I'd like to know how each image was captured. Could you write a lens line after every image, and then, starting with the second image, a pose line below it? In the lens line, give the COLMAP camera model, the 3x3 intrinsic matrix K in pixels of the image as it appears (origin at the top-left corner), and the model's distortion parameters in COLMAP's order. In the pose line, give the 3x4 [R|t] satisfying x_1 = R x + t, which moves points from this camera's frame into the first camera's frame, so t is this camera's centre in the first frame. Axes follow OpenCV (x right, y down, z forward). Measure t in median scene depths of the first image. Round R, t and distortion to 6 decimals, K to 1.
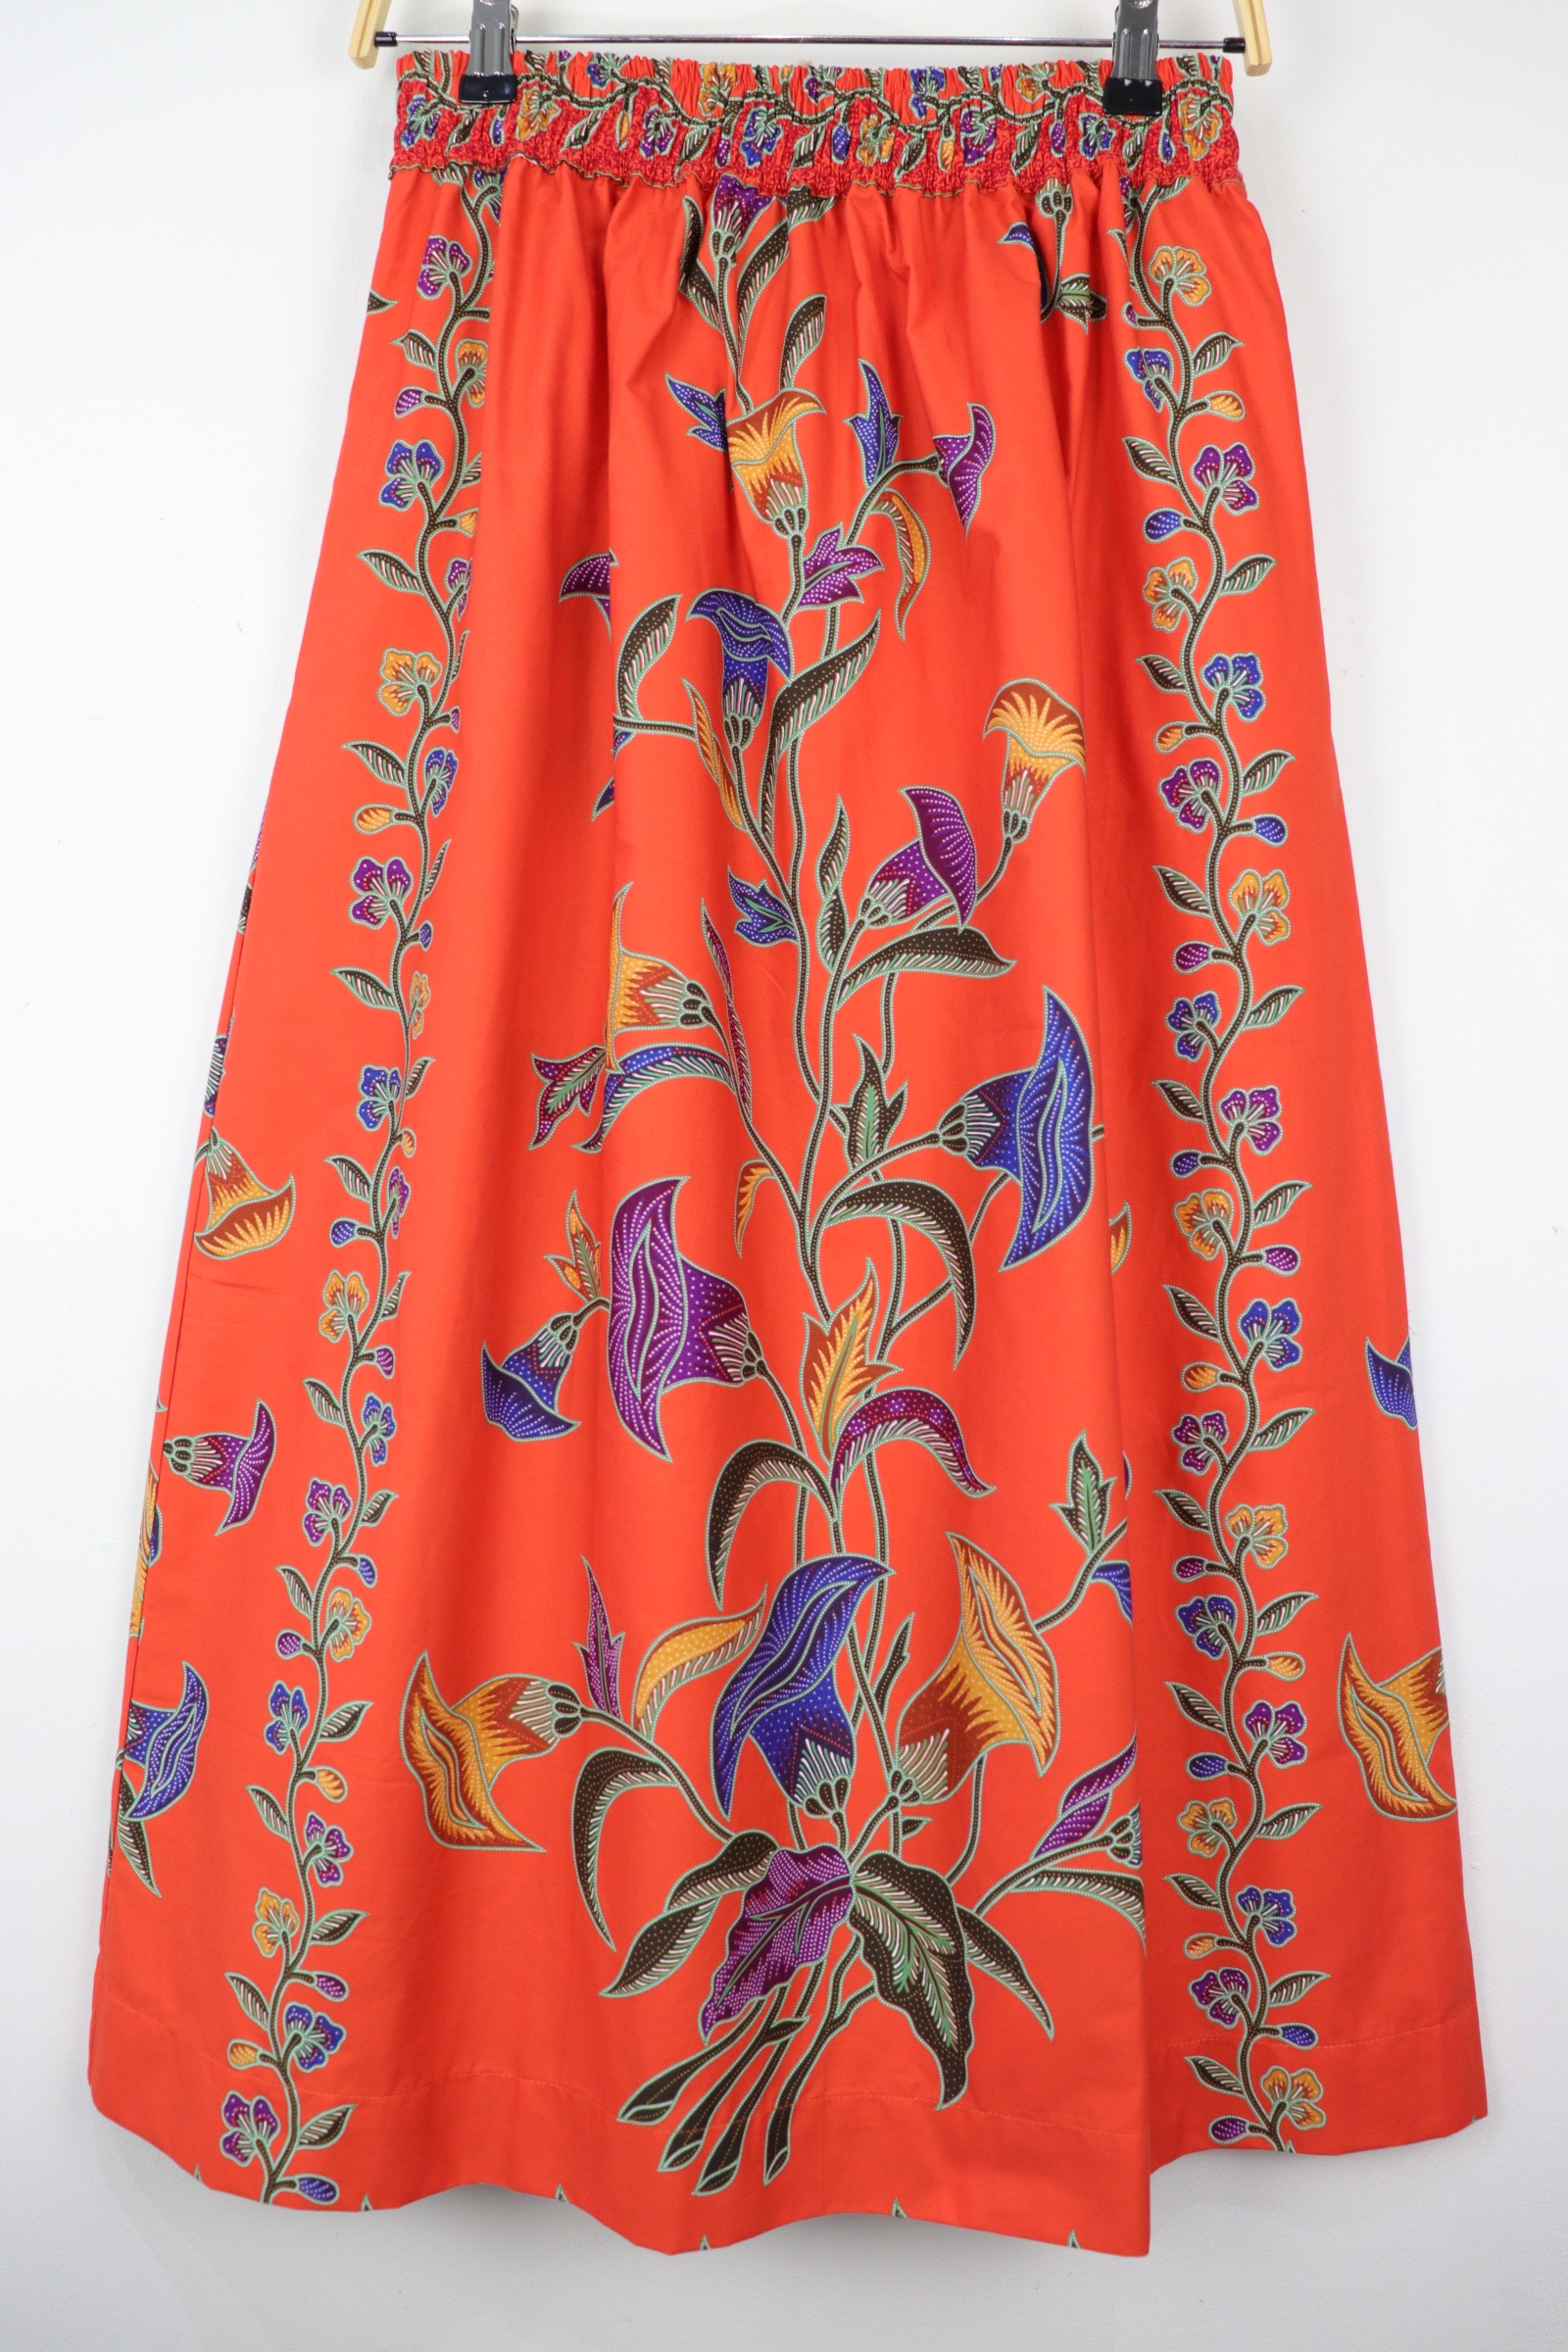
lens RADIAL K [[1924.9, 0, 801.9], [0, 1924.9, 1167.7], [0, 0, 1]] dist [-0.199216, 0.182353]
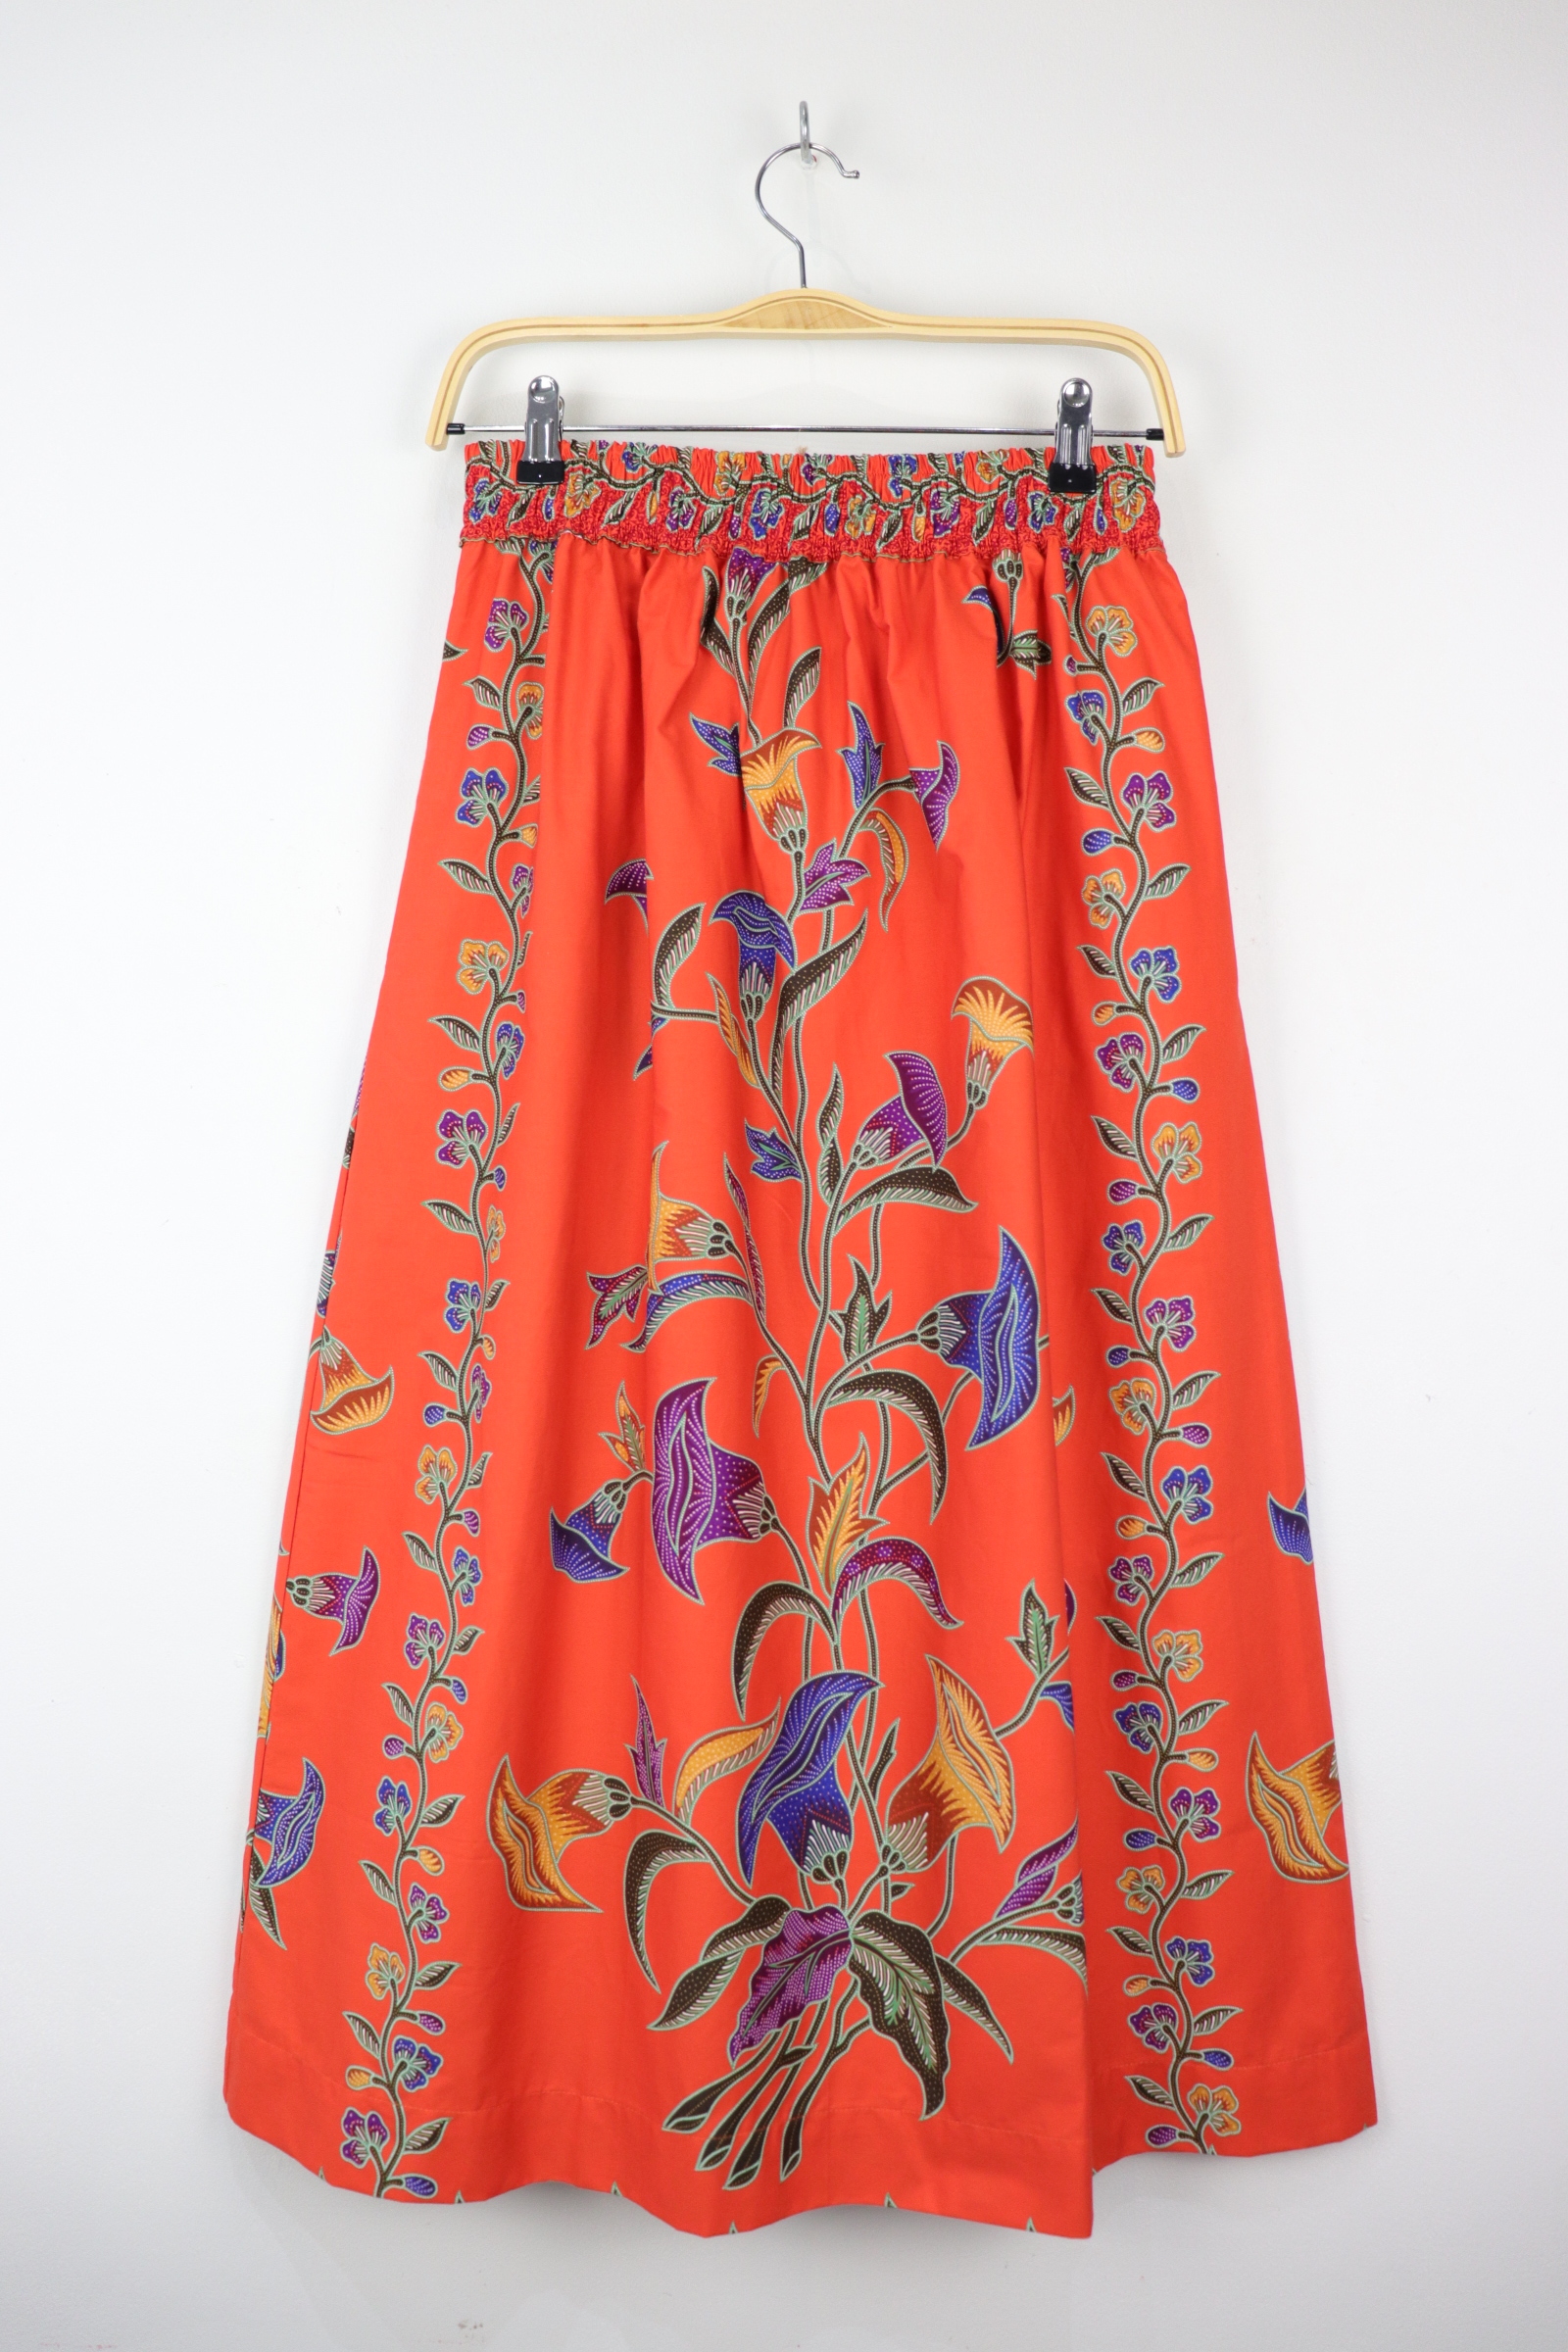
lens RADIAL K [[1924.9, 0, 801.9], [0, 1924.9, 1167.7], [0, 0, 1]] dist [-0.199216, 0.182353]
pose [[0.999946, -0.007208, -0.007436, 0.007247], [0.007185, 0.999969, -0.003119, -0.123854], [0.007459, 0.003065, 0.999967, -0.238289]]
